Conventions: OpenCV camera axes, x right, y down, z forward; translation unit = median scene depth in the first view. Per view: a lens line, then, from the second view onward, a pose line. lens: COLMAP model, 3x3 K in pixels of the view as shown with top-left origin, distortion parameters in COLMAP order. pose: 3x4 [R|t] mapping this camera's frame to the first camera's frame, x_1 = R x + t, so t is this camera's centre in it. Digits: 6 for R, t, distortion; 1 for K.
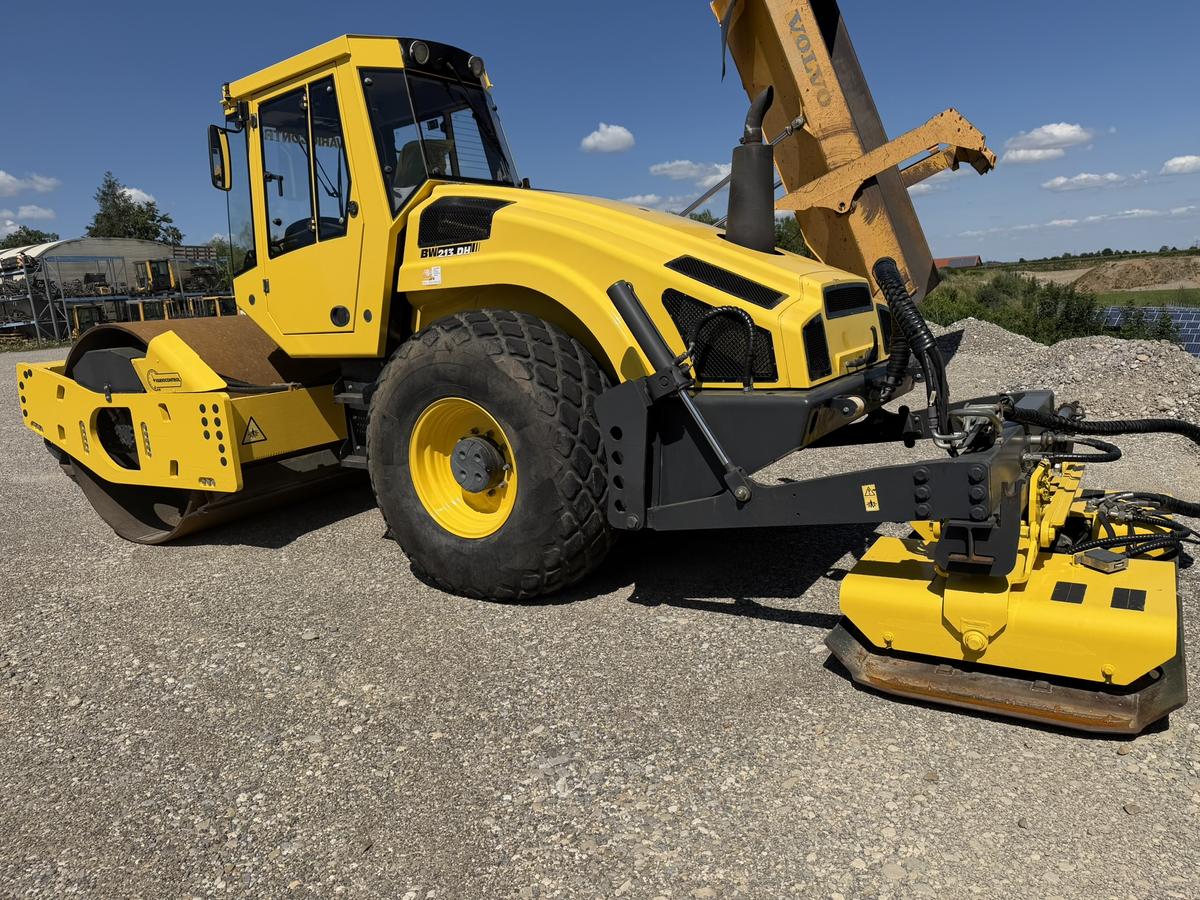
lens RADIAL K [[851.0, 0, 605.3], [0, 851.0, 454.6], [0, 0, 1]] dist [0.097185, -0.178045]
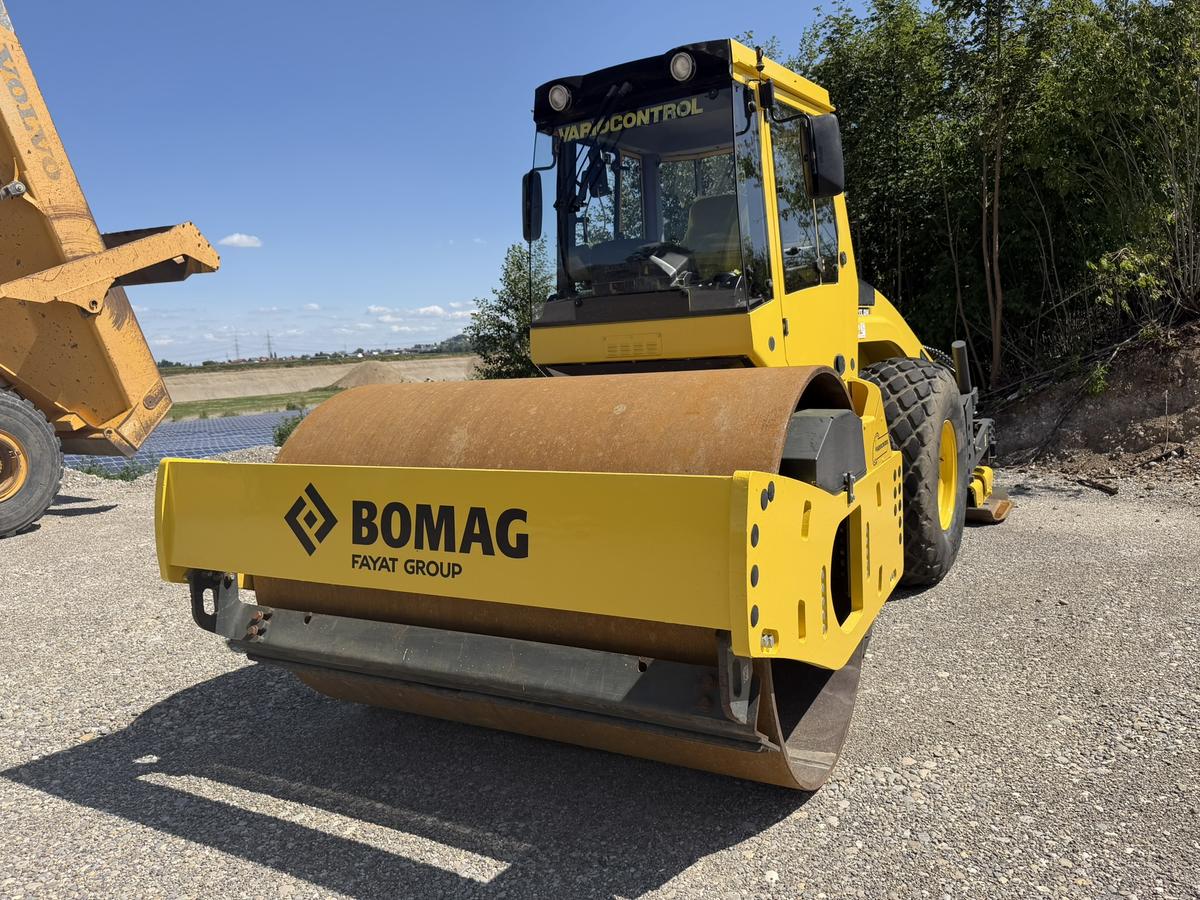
lens RADIAL K [[860.6, 0, 611.4], [0, 860.6, 452.2], [0, 0, 1]] dist [0.000635, -0.000102]
pose [[-0.029534, -0.046209, 0.998495, -1.208532], [0.239194, 0.969581, 0.051946, -0.171005], [-0.970523, 0.240368, -0.017583, 1.242201]]
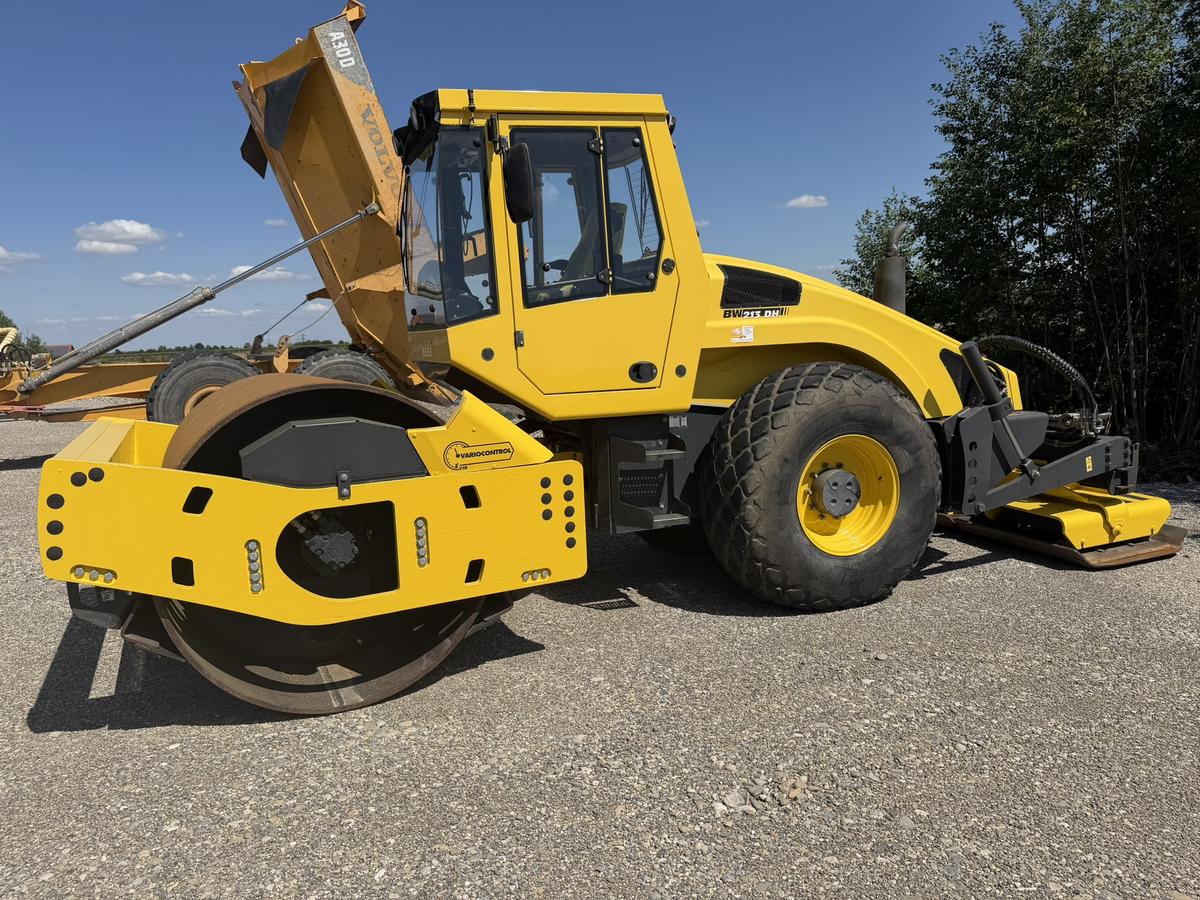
lens RADIAL K [[851.0, 0, 605.3], [0, 851.0, 454.6], [0, 0, 1]] dist [0.097185, -0.178045]
pose [[0.561531, -0.068023, 0.824655, -1.093438], [0.153942, 0.987804, -0.023343, -0.051828], [-0.813010, 0.140057, 0.565154, 0.490668]]
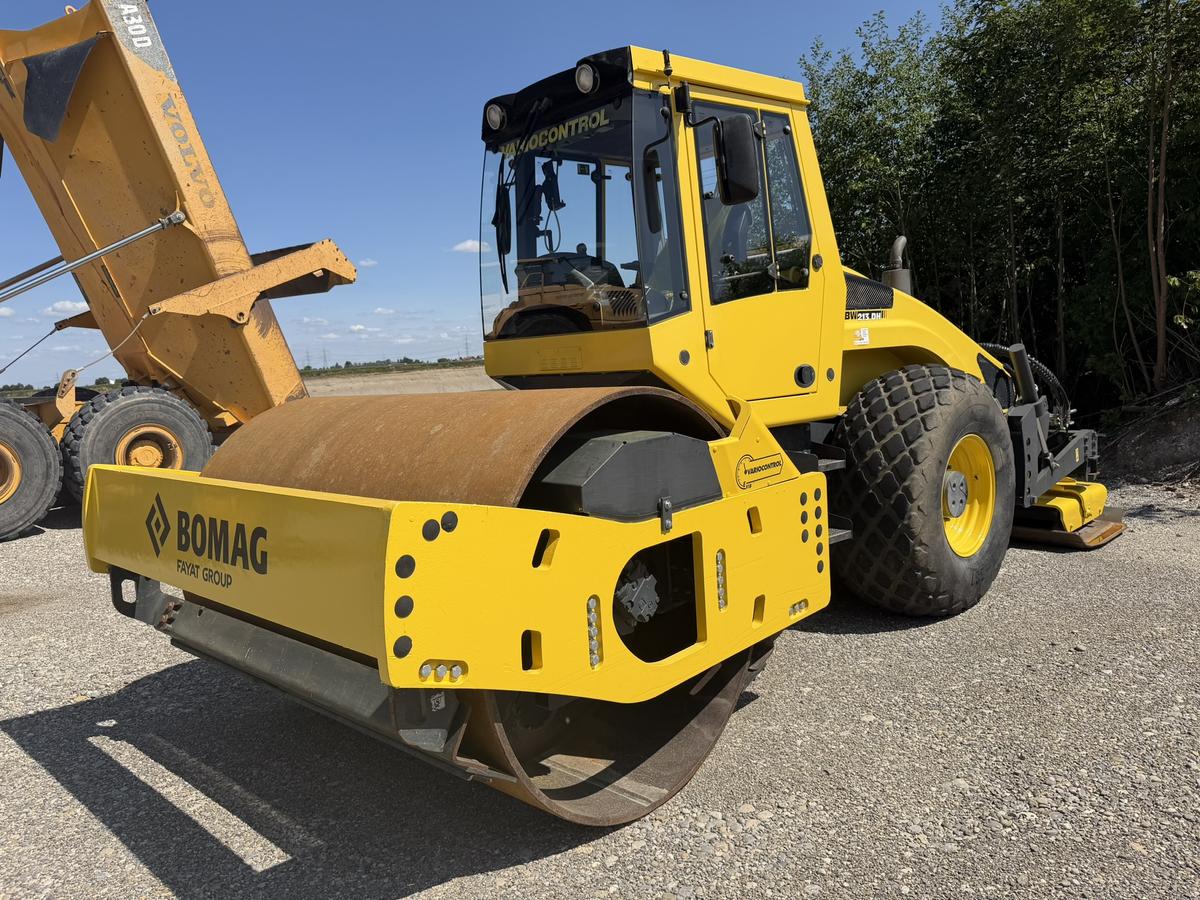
lens RADIAL K [[858.9, 0, 600.0], [0, 858.9, 450.0], [0, 0, 1]] dist [0.021954, -0.027963]
pose [[0.225628, -0.048091, 0.973026, -1.181268], [0.224729, 0.974413, -0.003951, -0.126440], [-0.947939, 0.219559, 0.230663, 0.980977]]
